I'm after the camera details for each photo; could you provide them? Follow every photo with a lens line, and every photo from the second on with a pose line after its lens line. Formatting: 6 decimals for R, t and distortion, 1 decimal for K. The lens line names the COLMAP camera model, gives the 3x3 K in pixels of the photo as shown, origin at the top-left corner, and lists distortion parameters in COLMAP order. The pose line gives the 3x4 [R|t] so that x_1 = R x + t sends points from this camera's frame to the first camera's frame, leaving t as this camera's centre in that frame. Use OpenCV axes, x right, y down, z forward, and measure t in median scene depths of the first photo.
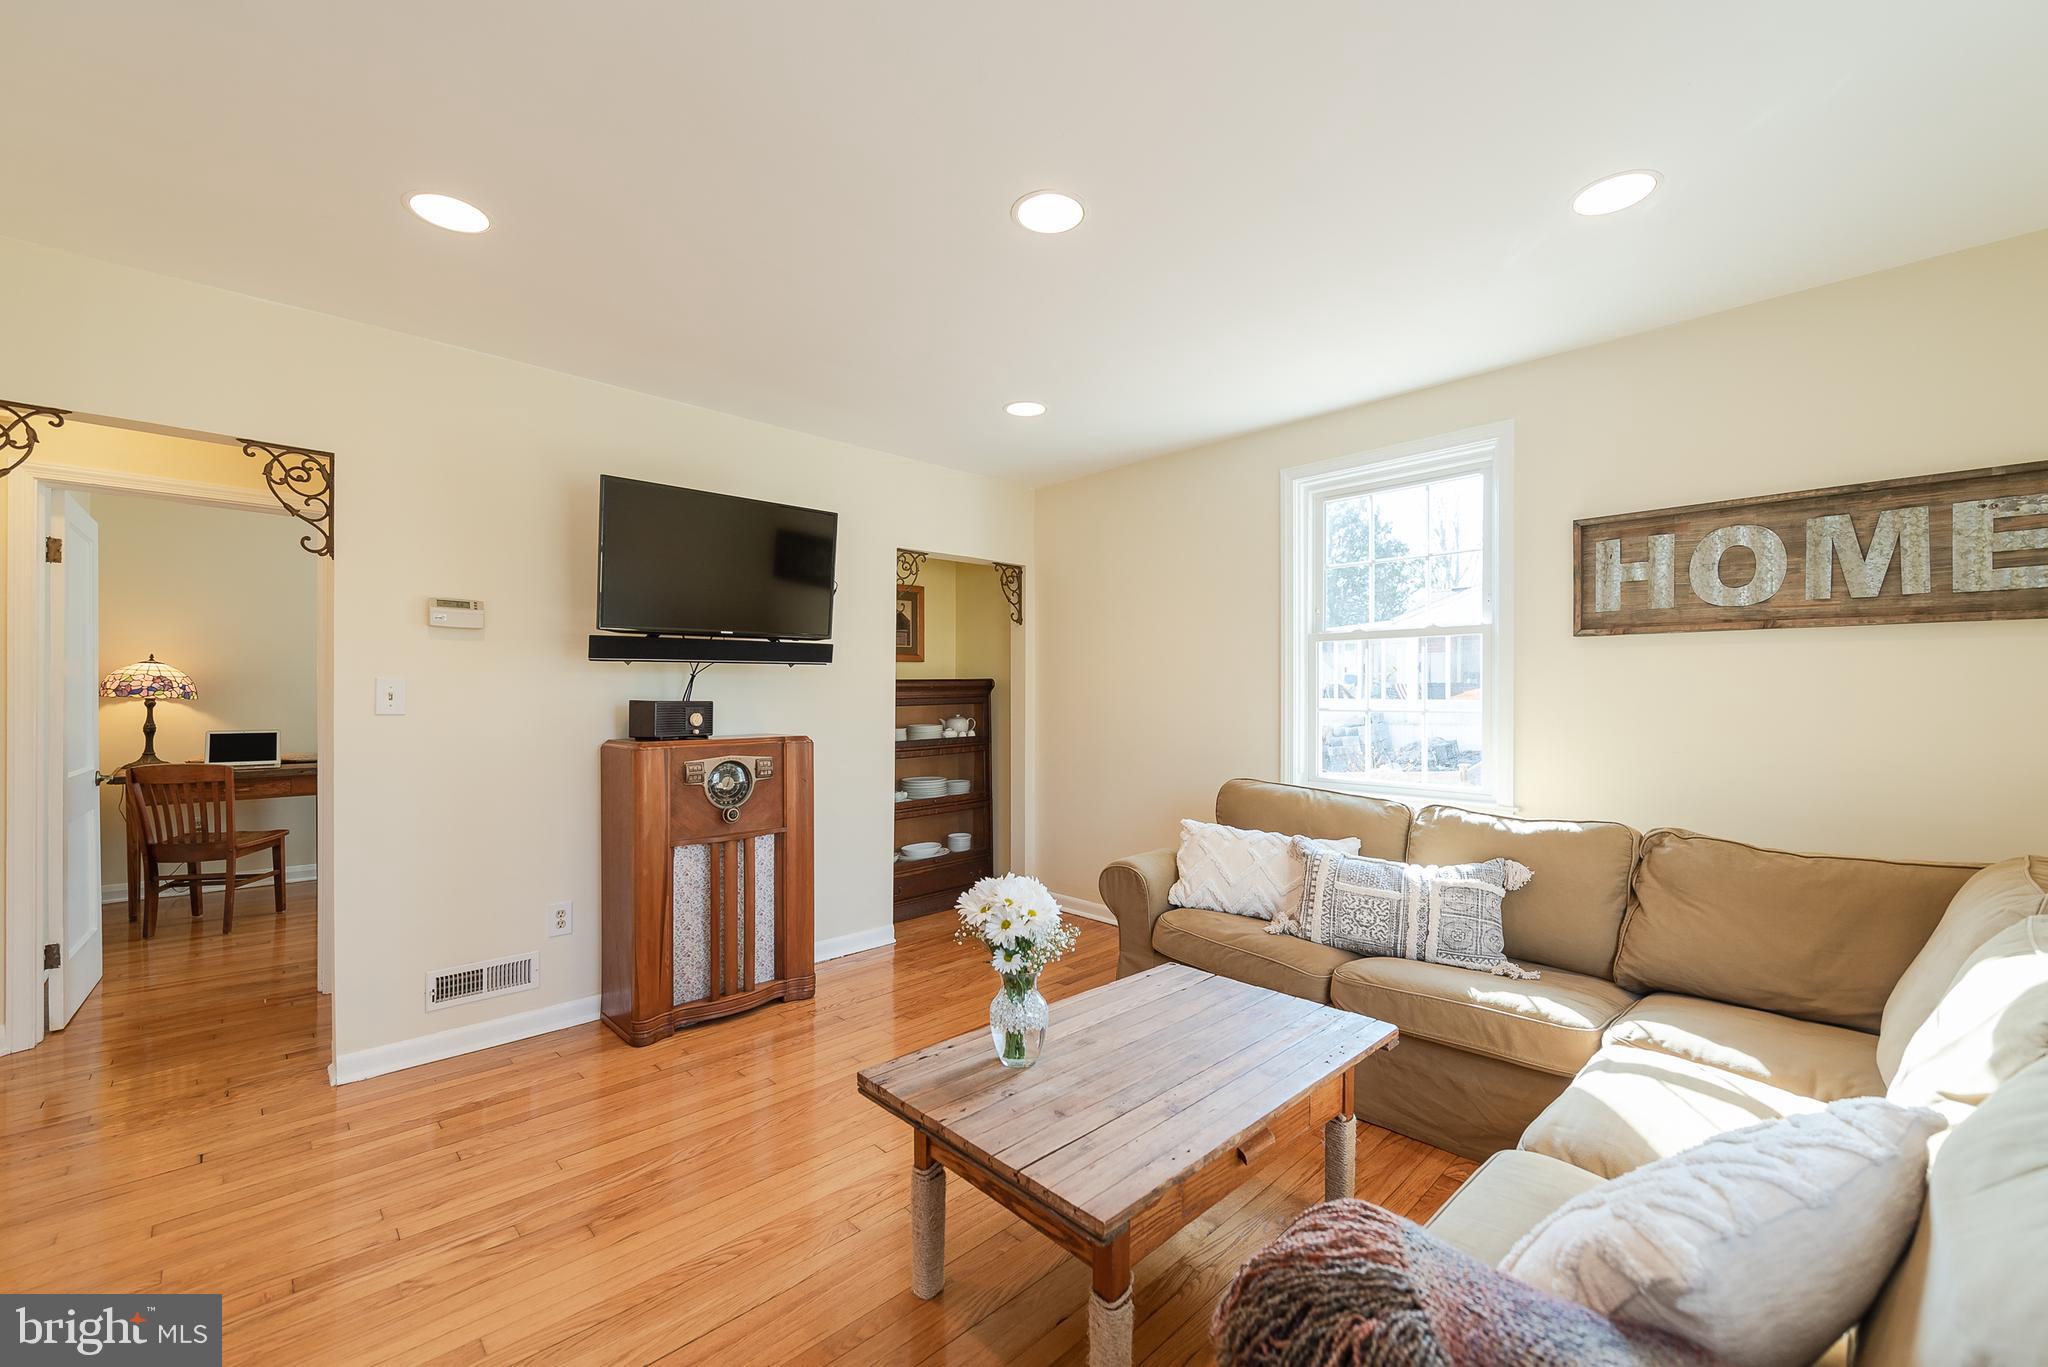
lens RADIAL K [[821.1, 0, 1026.1], [0, 821.1, 688.4], [0, 0, 1]] dist [0.009214, -0.005709]
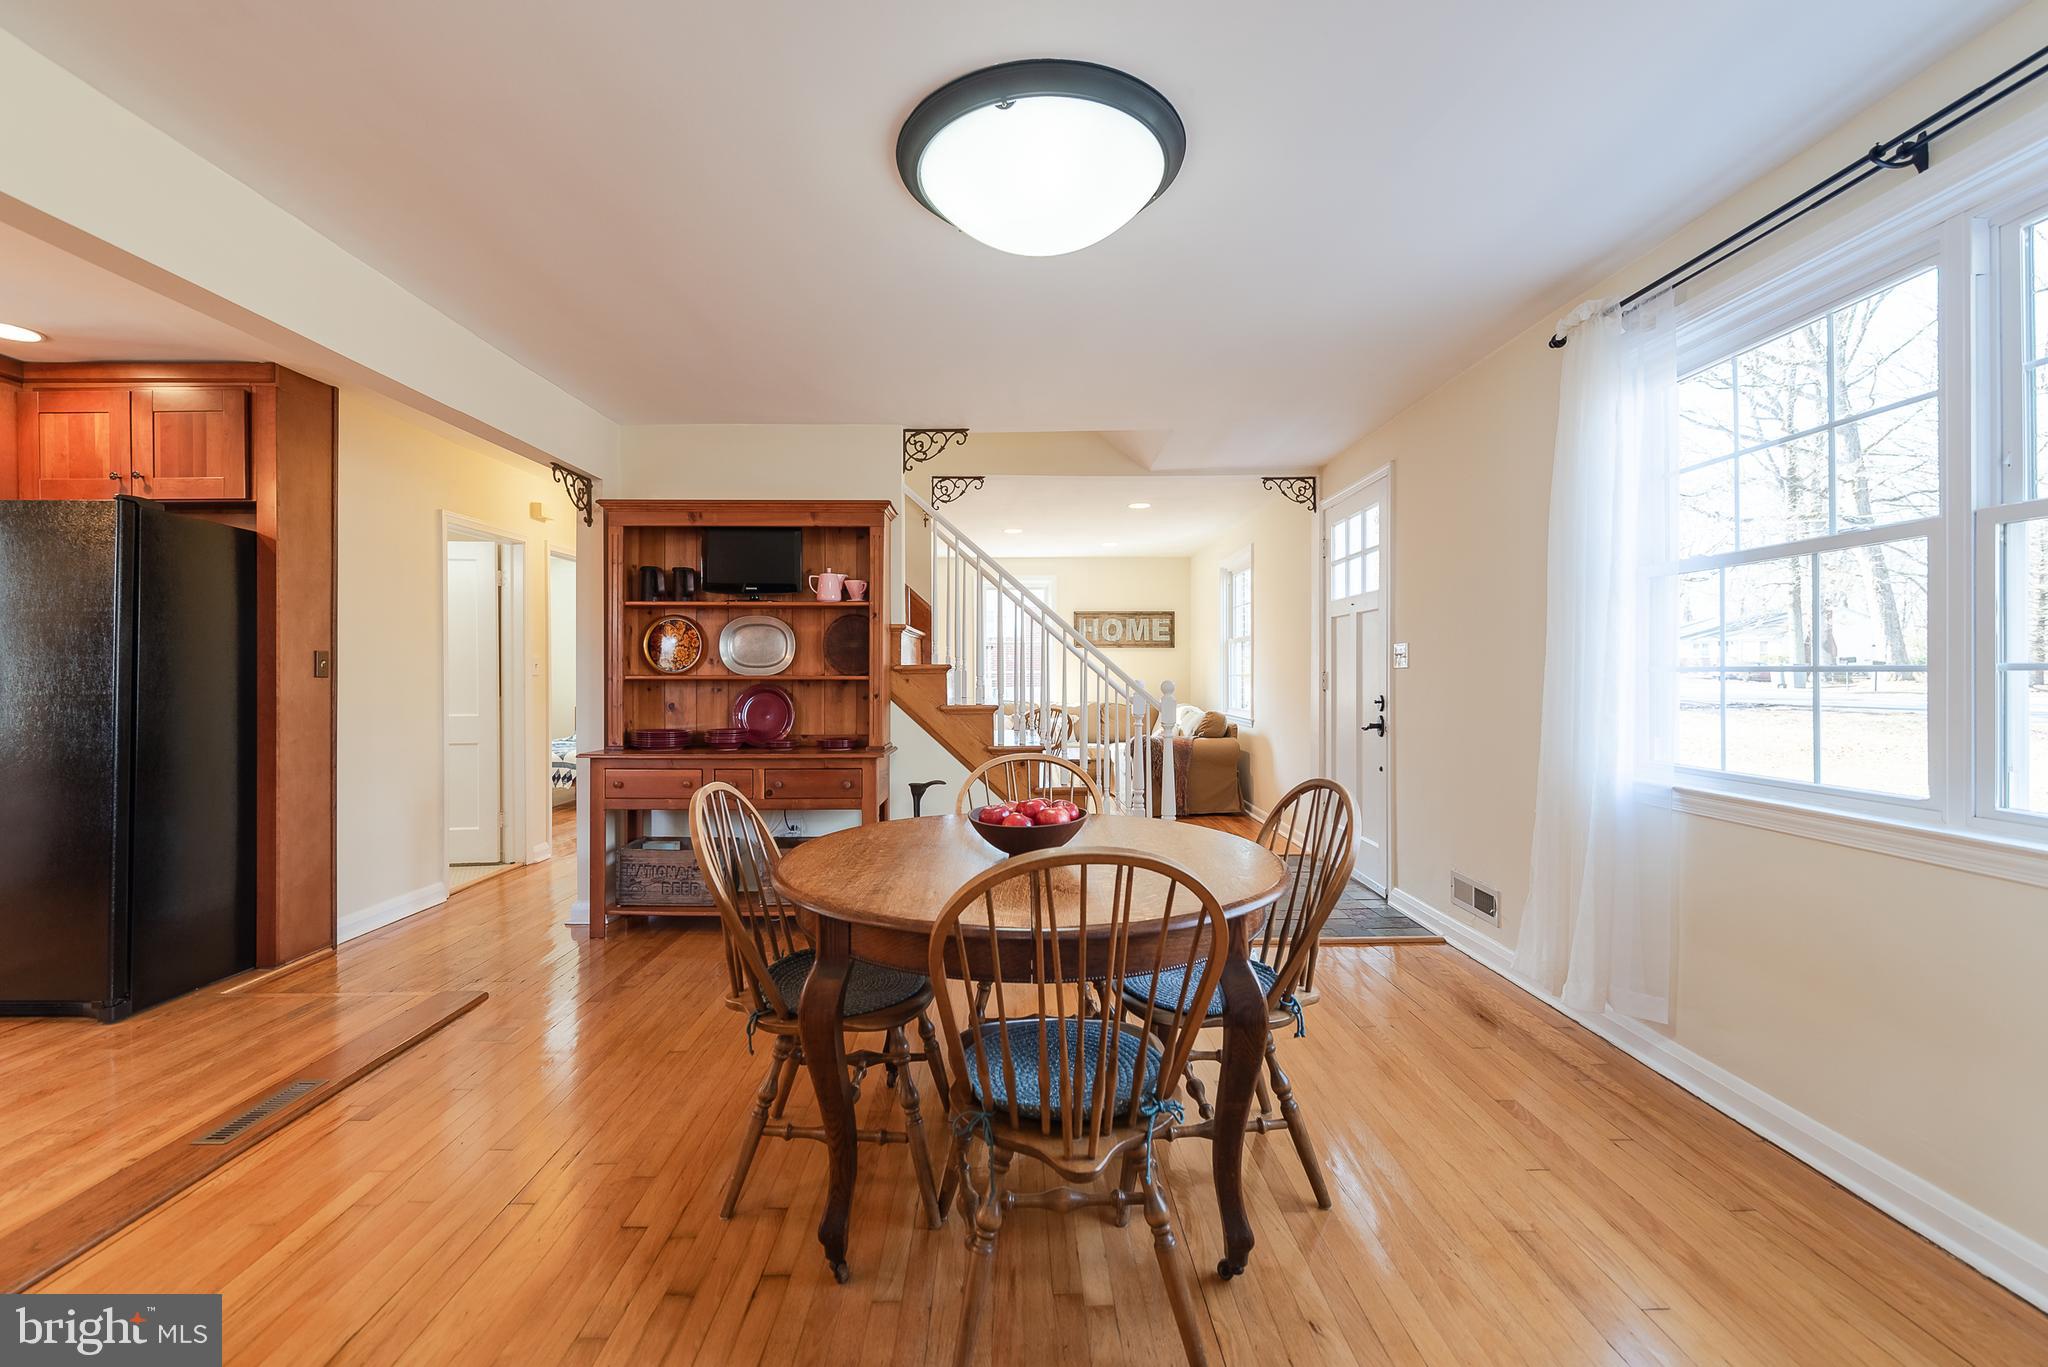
lens RADIAL K [[846.7, 0, 1008.8], [0, 846.7, 676.5], [0, 0, 1]] dist [-0.003058, -0.000324]
pose [[0.693277, -0.009424, 0.720610, -1.833862], [-0.001240, 0.999897, 0.014269, 0.001404], [-0.720670, -0.010786, 0.693194, -1.068333]]
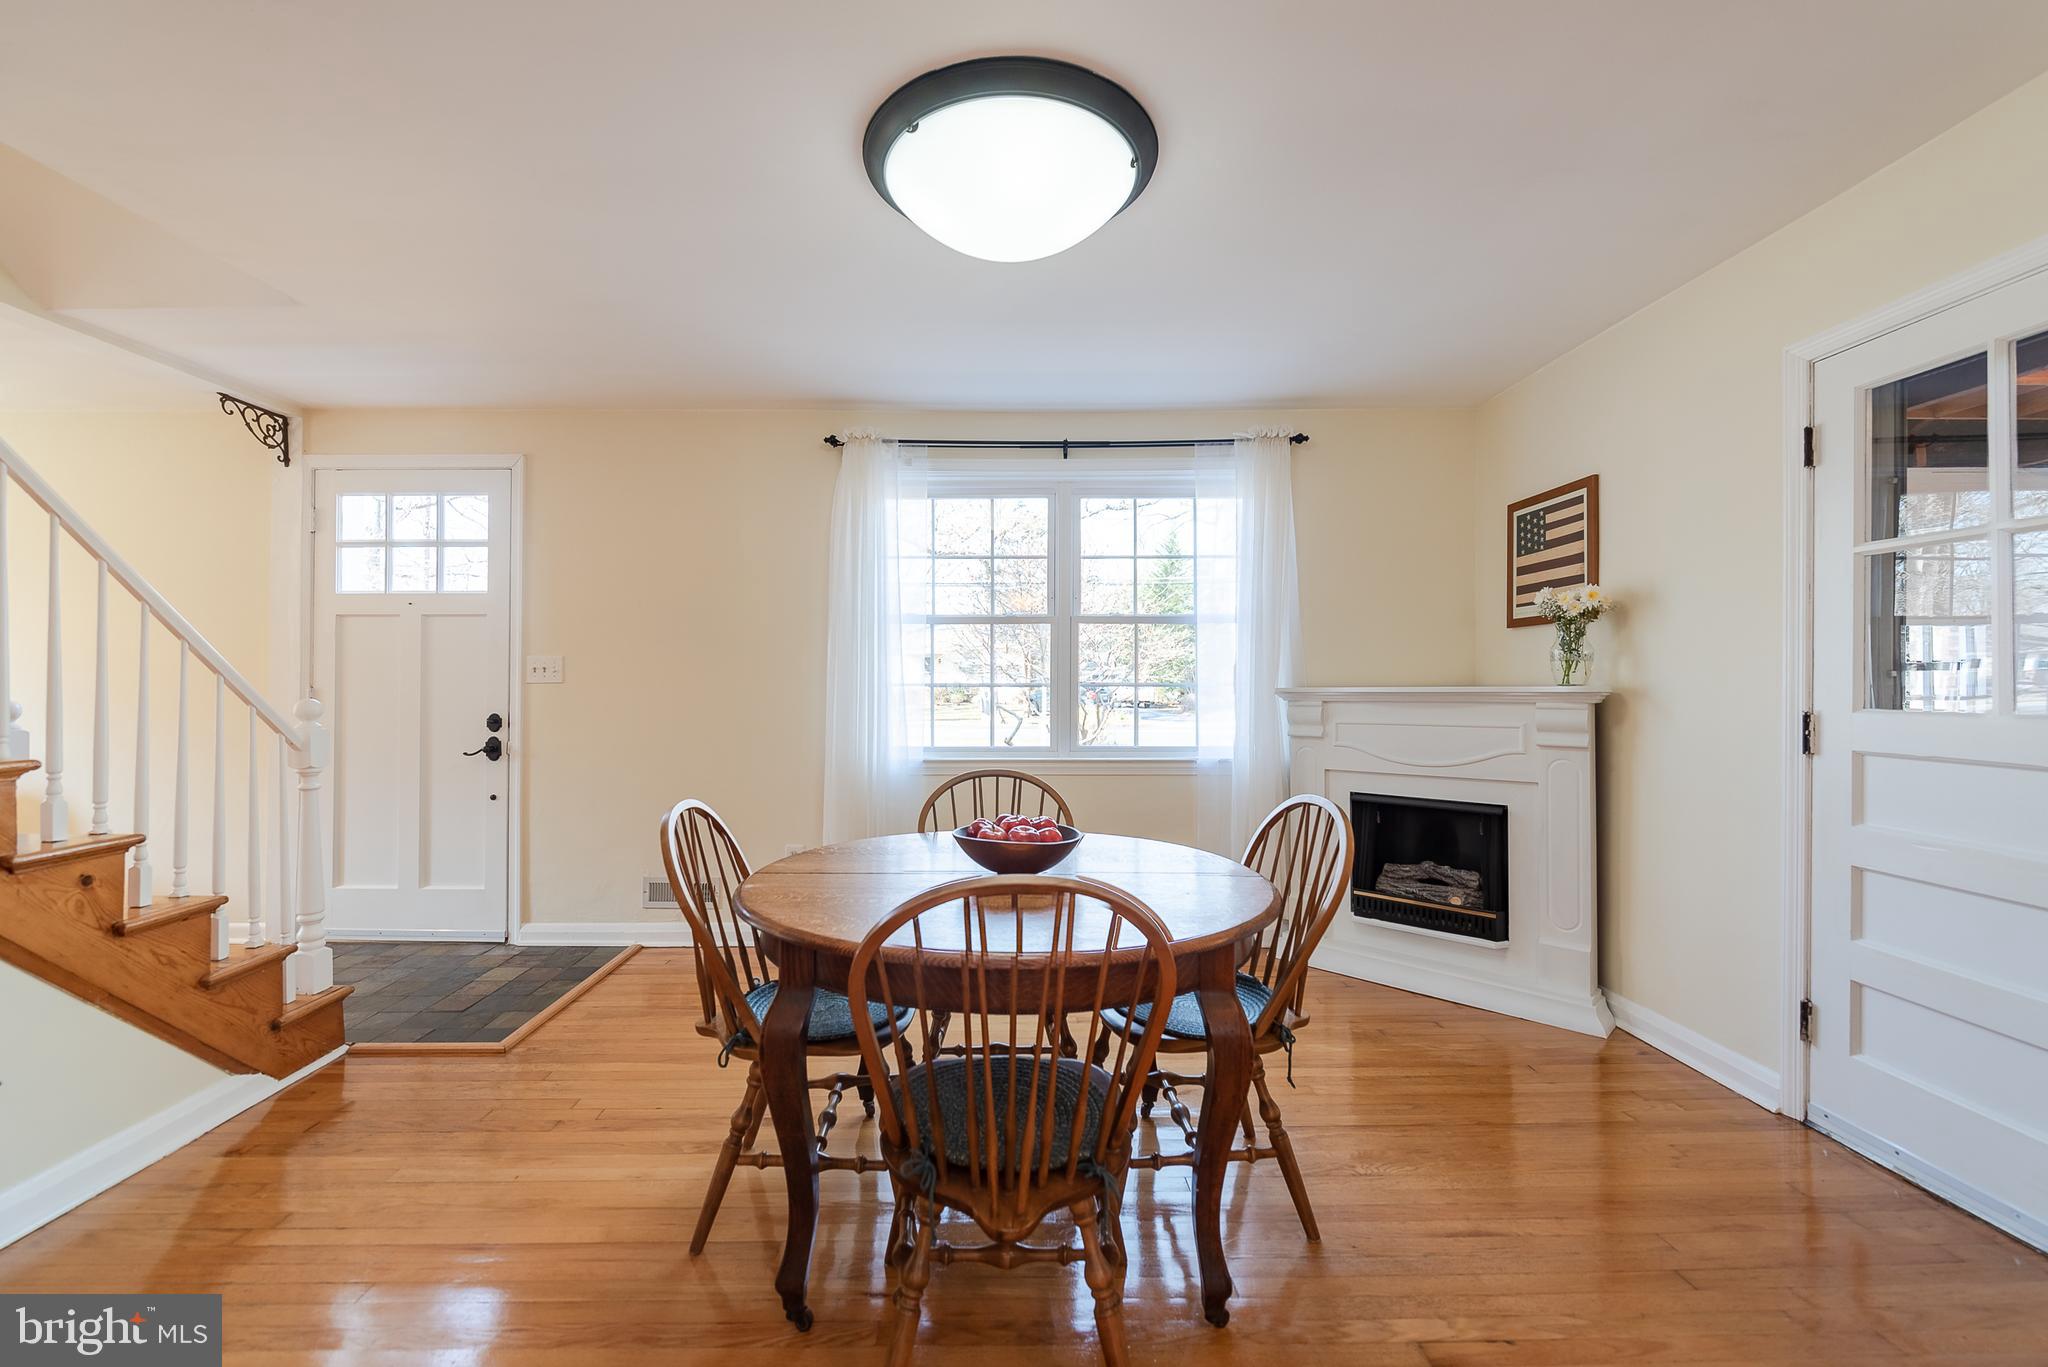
lens RADIAL K [[846.7, 0, 1008.8], [0, 846.7, 676.5], [0, 0, 1]] dist [-0.003058, -0.000324]
pose [[-0.729271, 0.004515, 0.684210, -1.778572], [-0.009140, 0.999825, -0.016339, 0.011887], [-0.684164, -0.018169, -0.729102, -0.093584]]
